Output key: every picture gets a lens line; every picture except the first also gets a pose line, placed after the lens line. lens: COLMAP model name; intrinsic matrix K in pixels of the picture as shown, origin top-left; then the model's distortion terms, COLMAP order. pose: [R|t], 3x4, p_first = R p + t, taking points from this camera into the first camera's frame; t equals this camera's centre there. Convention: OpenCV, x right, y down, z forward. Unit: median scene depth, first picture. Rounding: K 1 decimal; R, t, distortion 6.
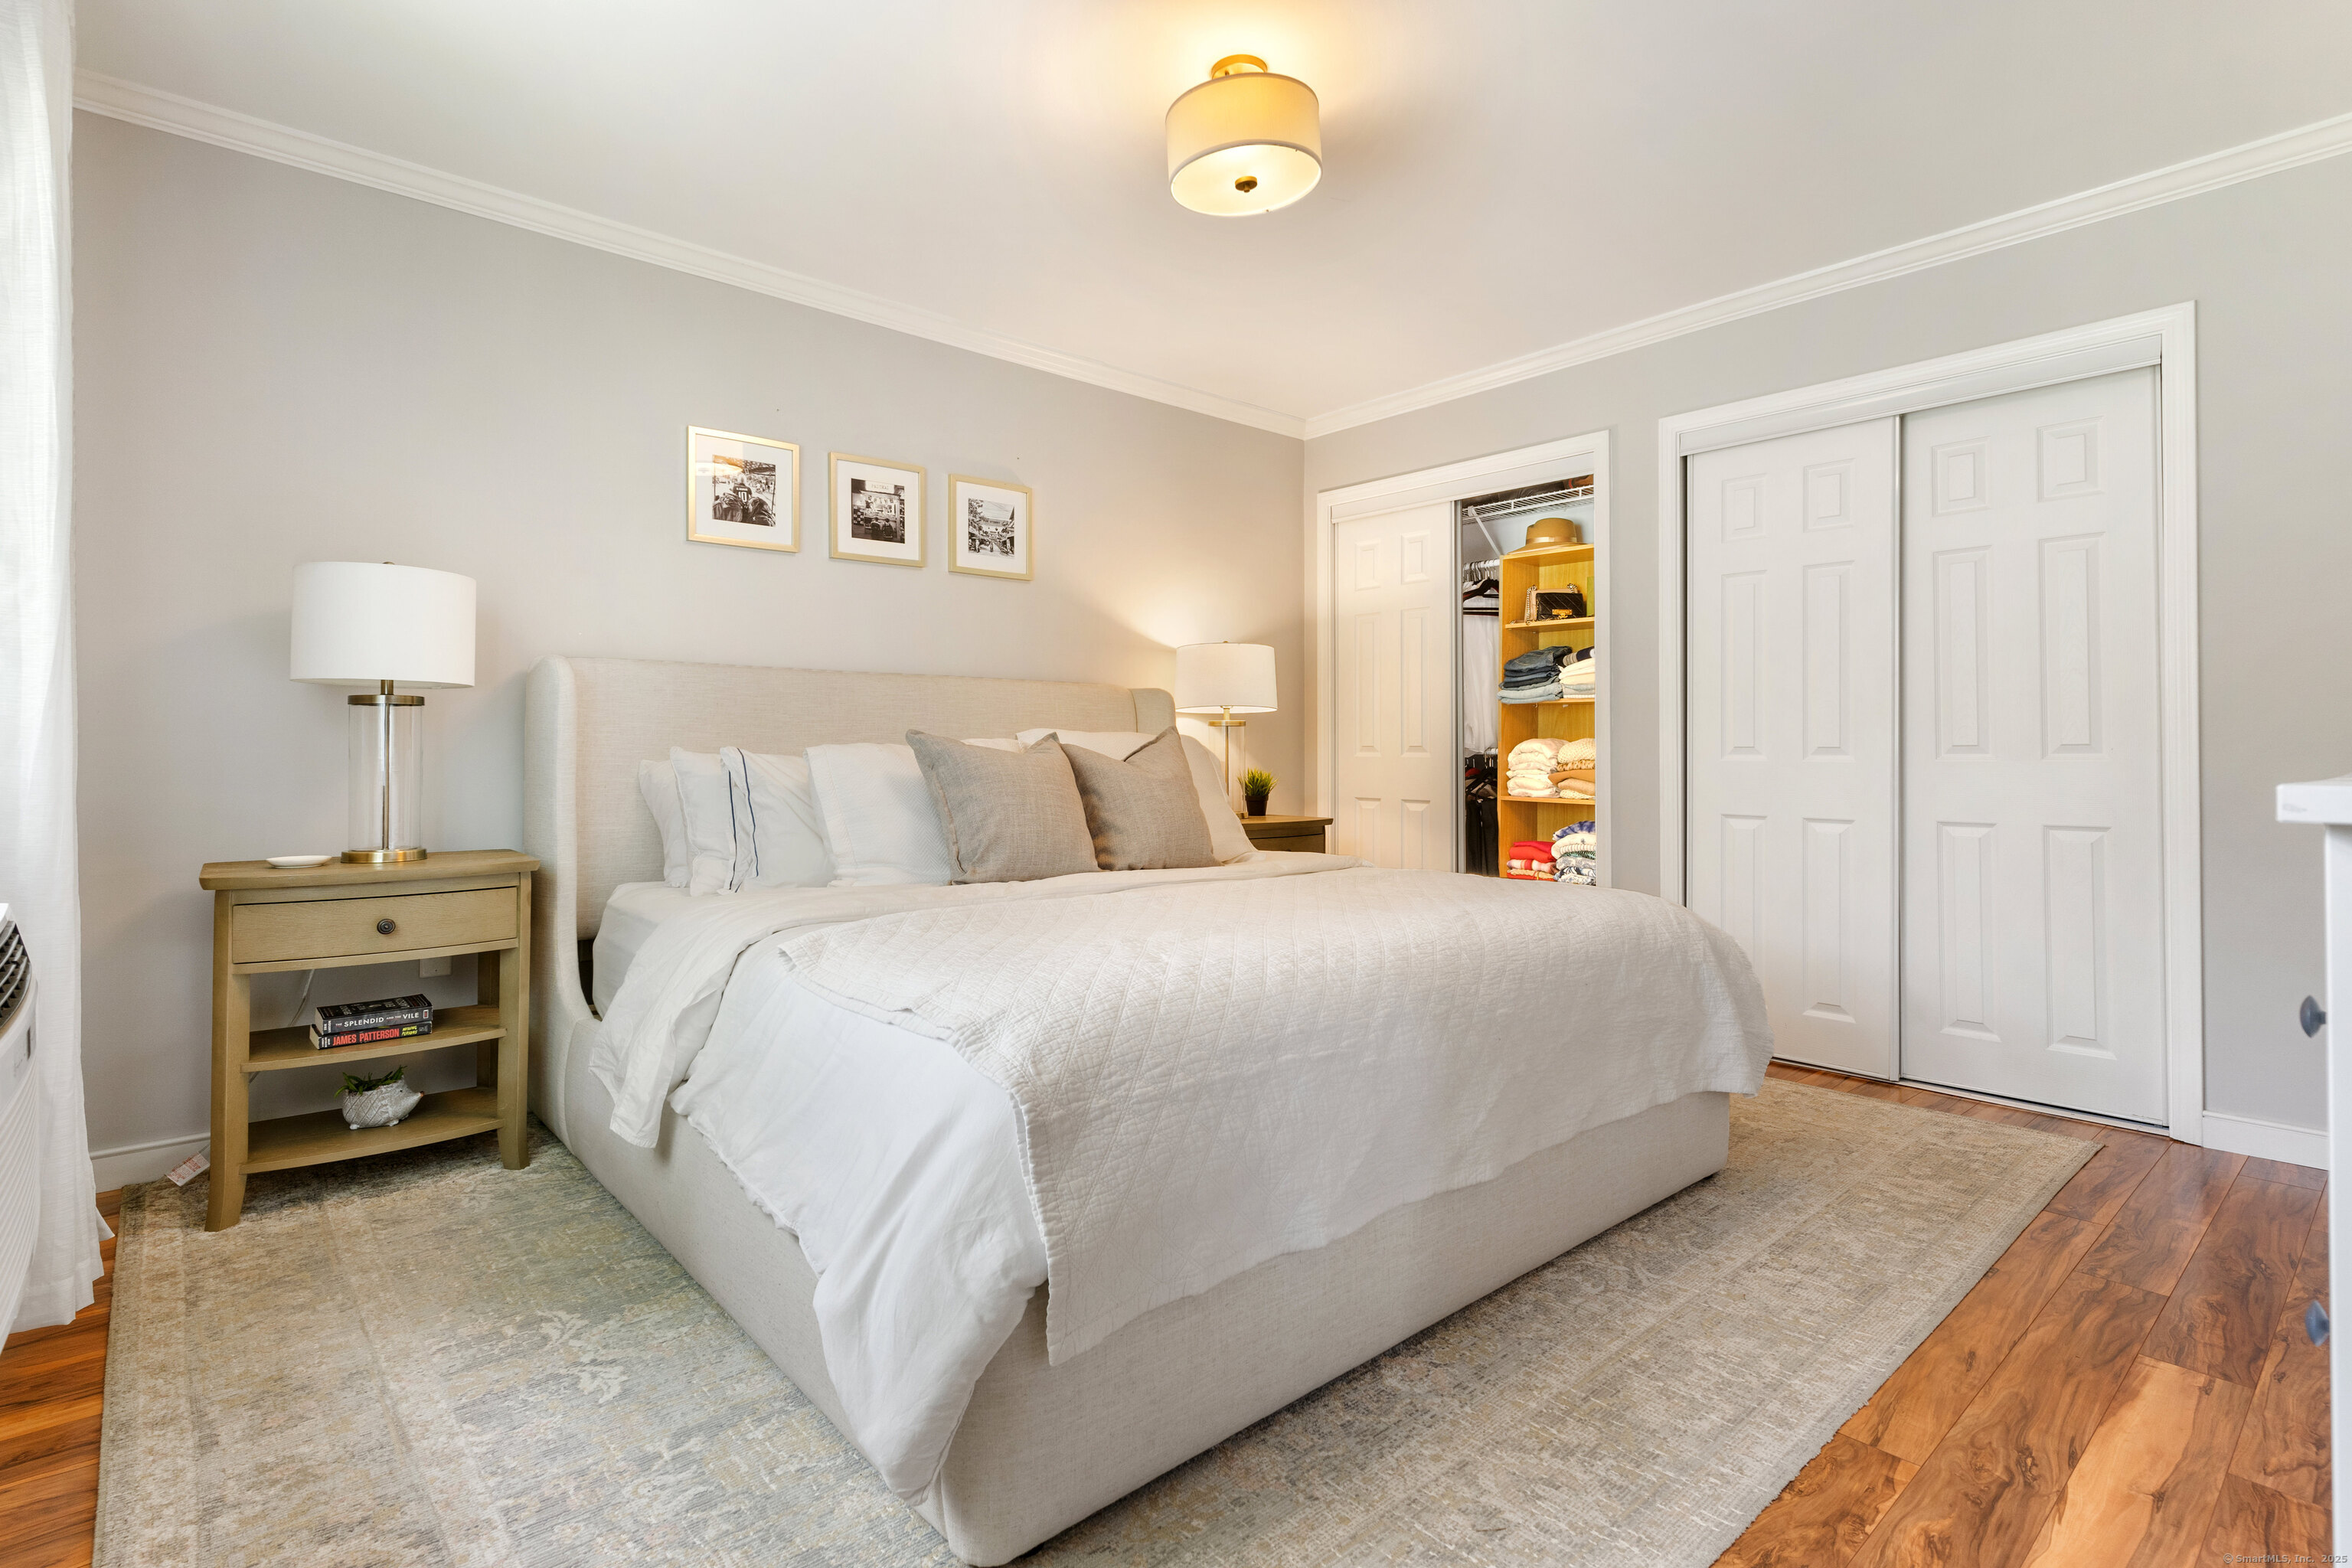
lens RADIAL K [[1124.6, 0, 1140.5], [0, 1124.6, 738.0], [0, 0, 1]] dist [0.004498, 0.000443]
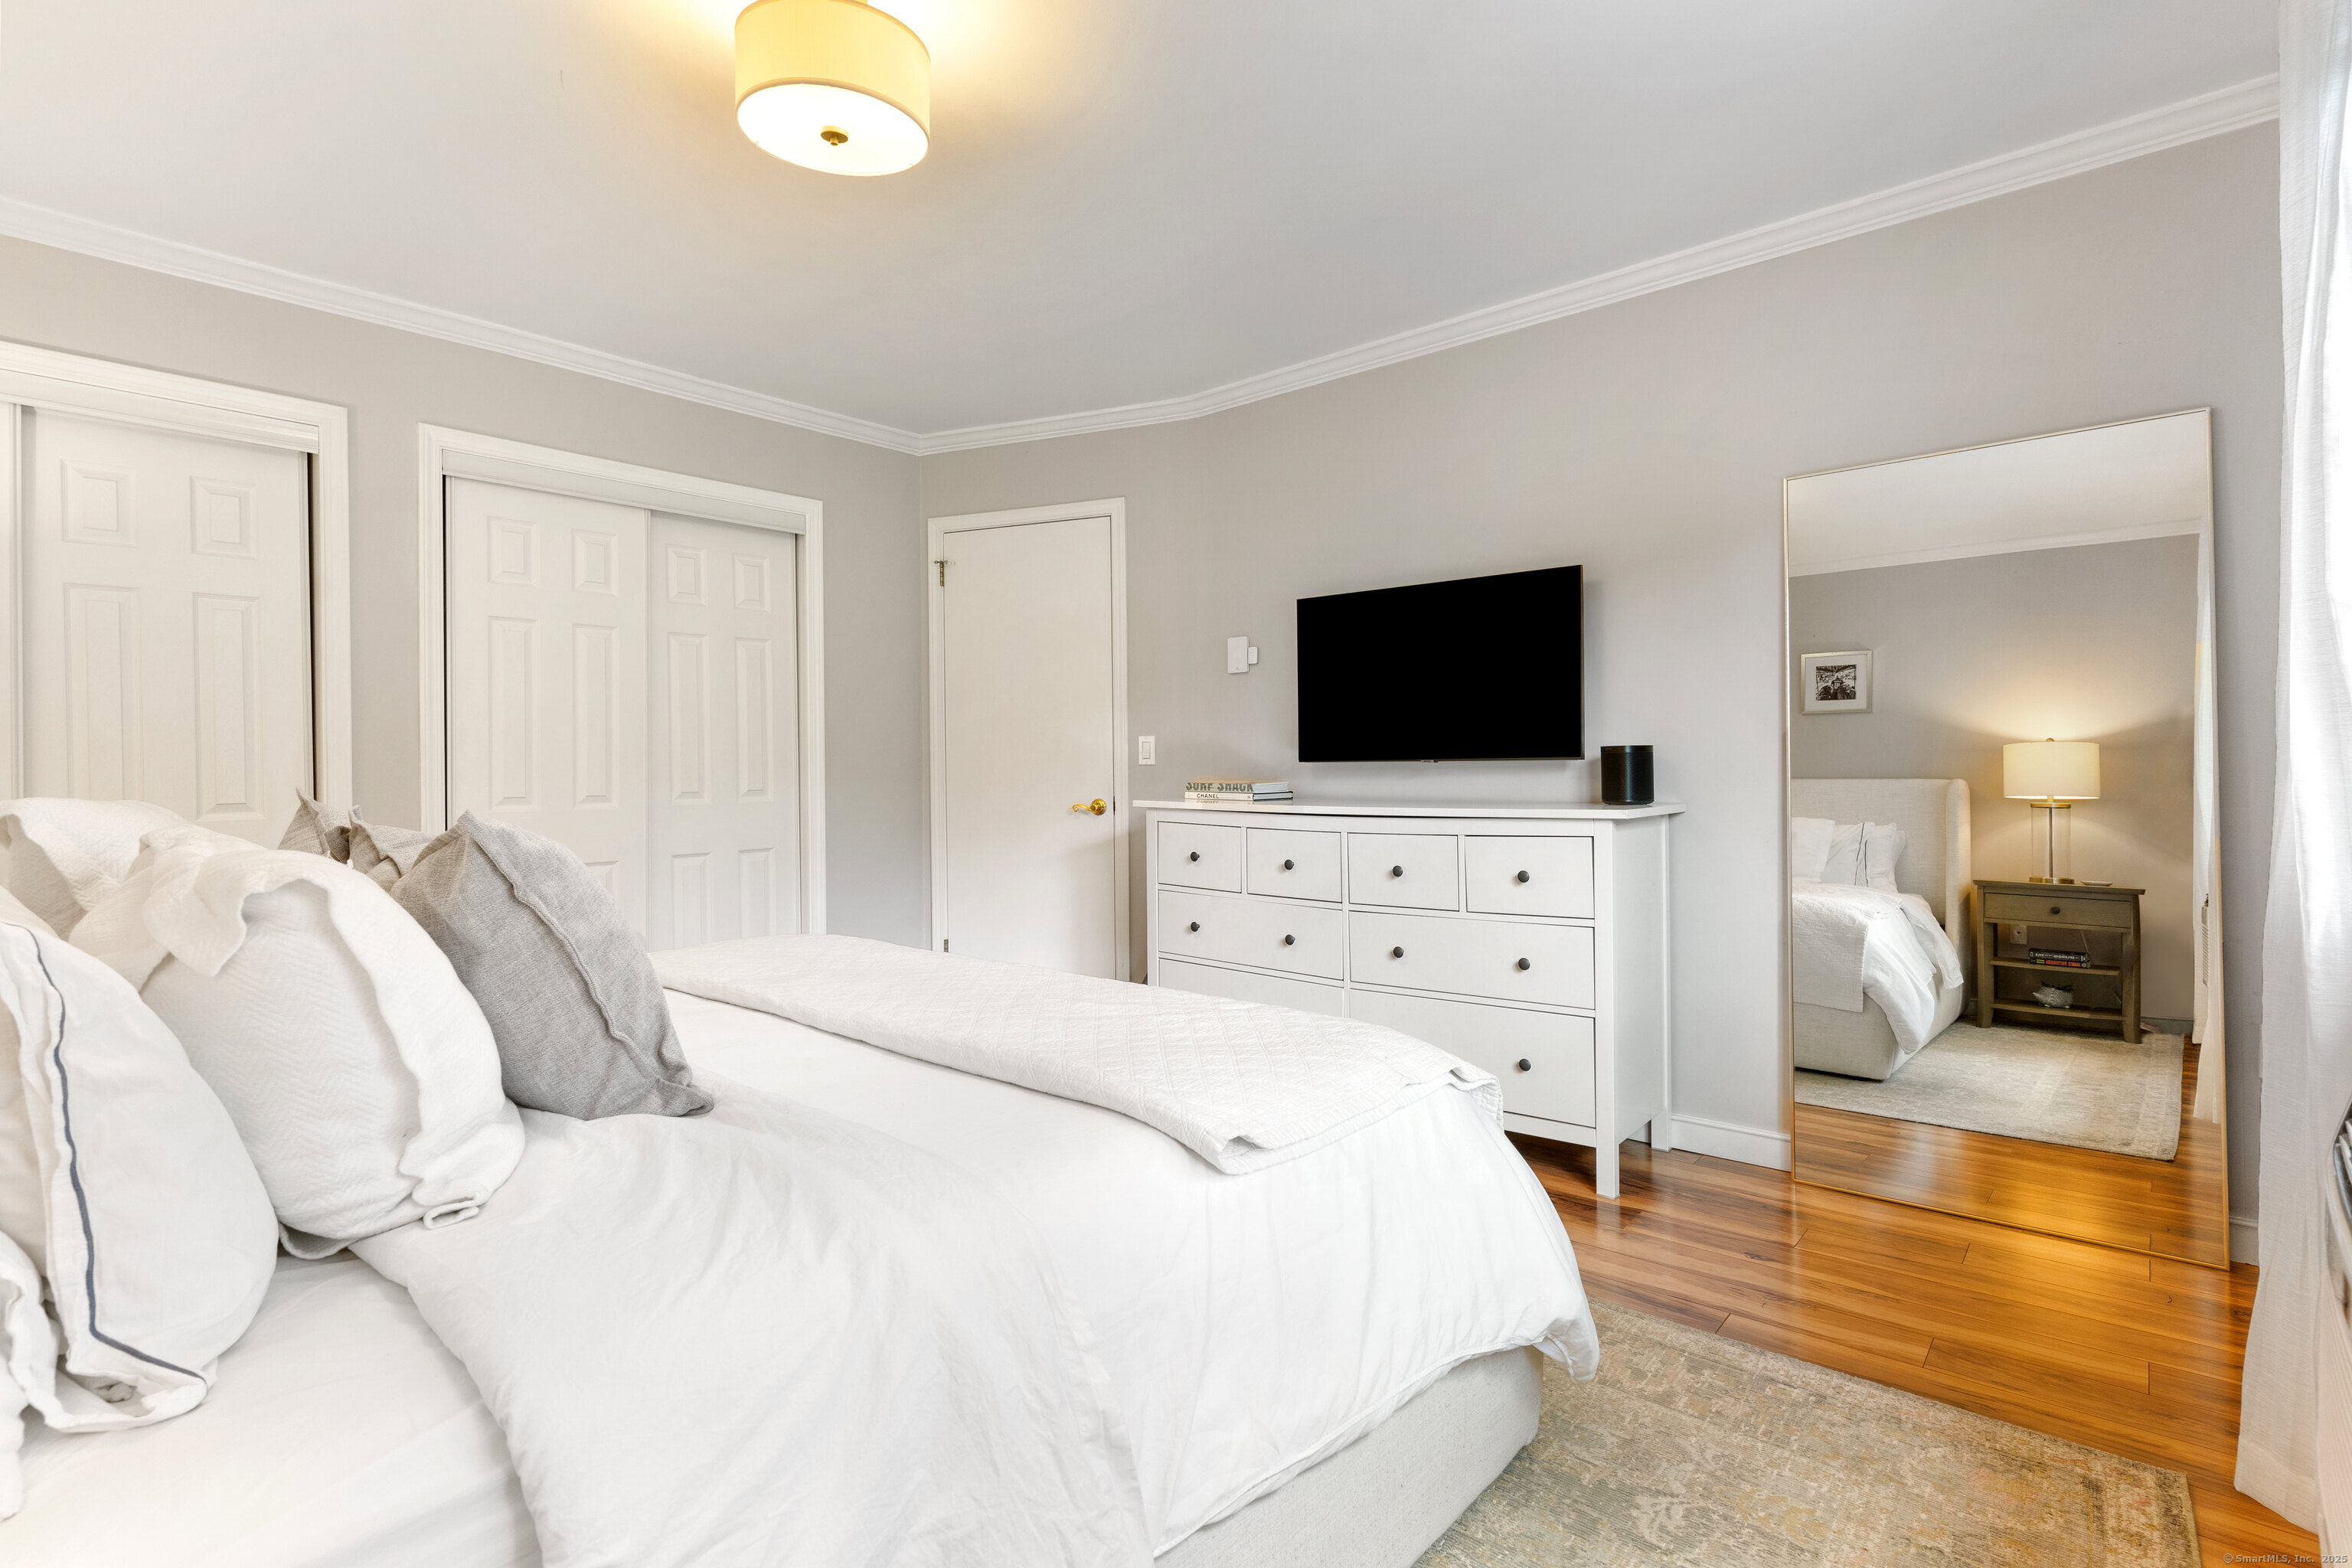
lens RADIAL K [[1097.2, 0, 1176.0], [0, 1097.2, 784.0], [0, 0, 1]] dist [-0.000227, 0.000225]
pose [[-0.129771, 0.001339, 0.991543, -0.487747], [0.016972, 0.999856, 0.000871, 0.005330], [-0.991399, 0.016941, -0.129775, 0.576673]]
